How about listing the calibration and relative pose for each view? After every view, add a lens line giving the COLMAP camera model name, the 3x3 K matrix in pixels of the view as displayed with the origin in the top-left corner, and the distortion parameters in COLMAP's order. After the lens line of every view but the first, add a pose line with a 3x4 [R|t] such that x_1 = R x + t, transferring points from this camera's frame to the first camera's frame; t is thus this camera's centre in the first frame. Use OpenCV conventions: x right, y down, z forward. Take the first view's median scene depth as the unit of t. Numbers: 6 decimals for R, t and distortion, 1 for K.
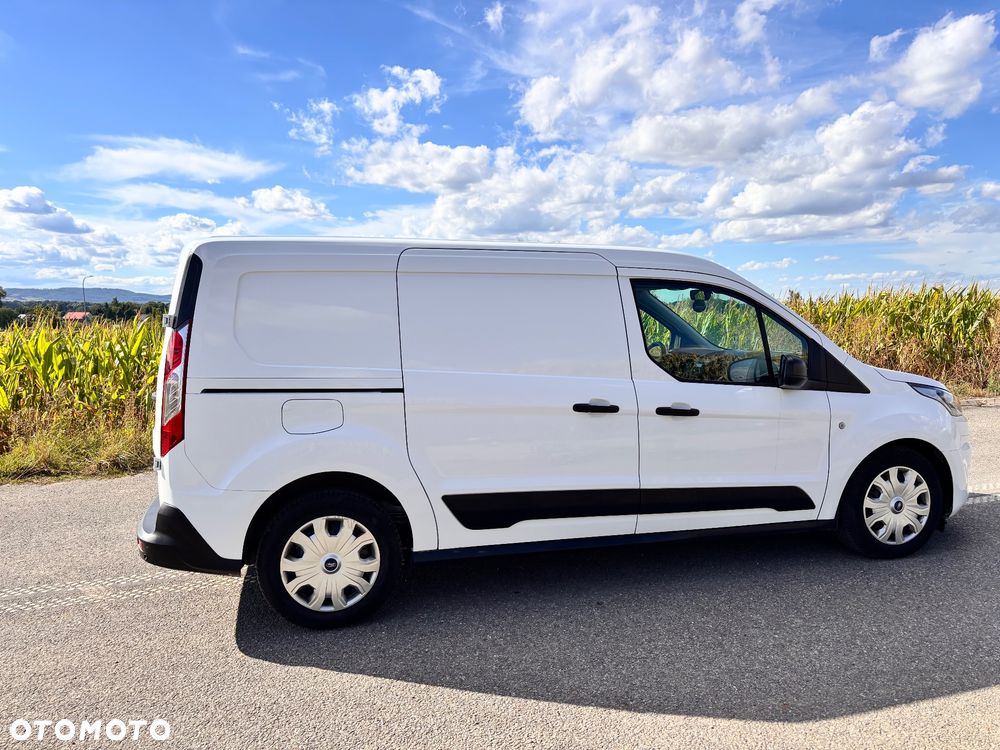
lens RADIAL K [[751.8, 0, 495.6], [0, 751.8, 357.5], [0, 0, 1]] dist [0.031422, -0.034901]
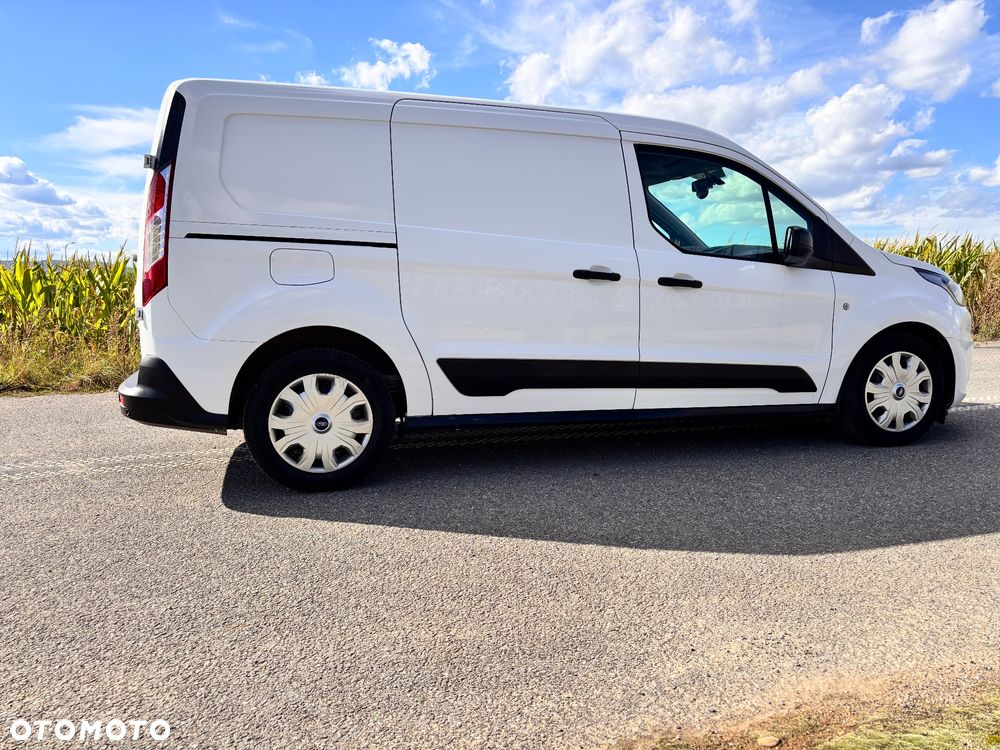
lens RADIAL K [[751.8, 0, 495.6], [0, 751.8, 357.5], [0, 0, 1]] dist [0.031422, -0.034901]
pose [[0.999809, 0.009518, 0.017058, -0.010201], [-0.009985, 0.999571, 0.027523, 0.130033], [-0.016788, -0.027689, 0.999476, 0.028323]]
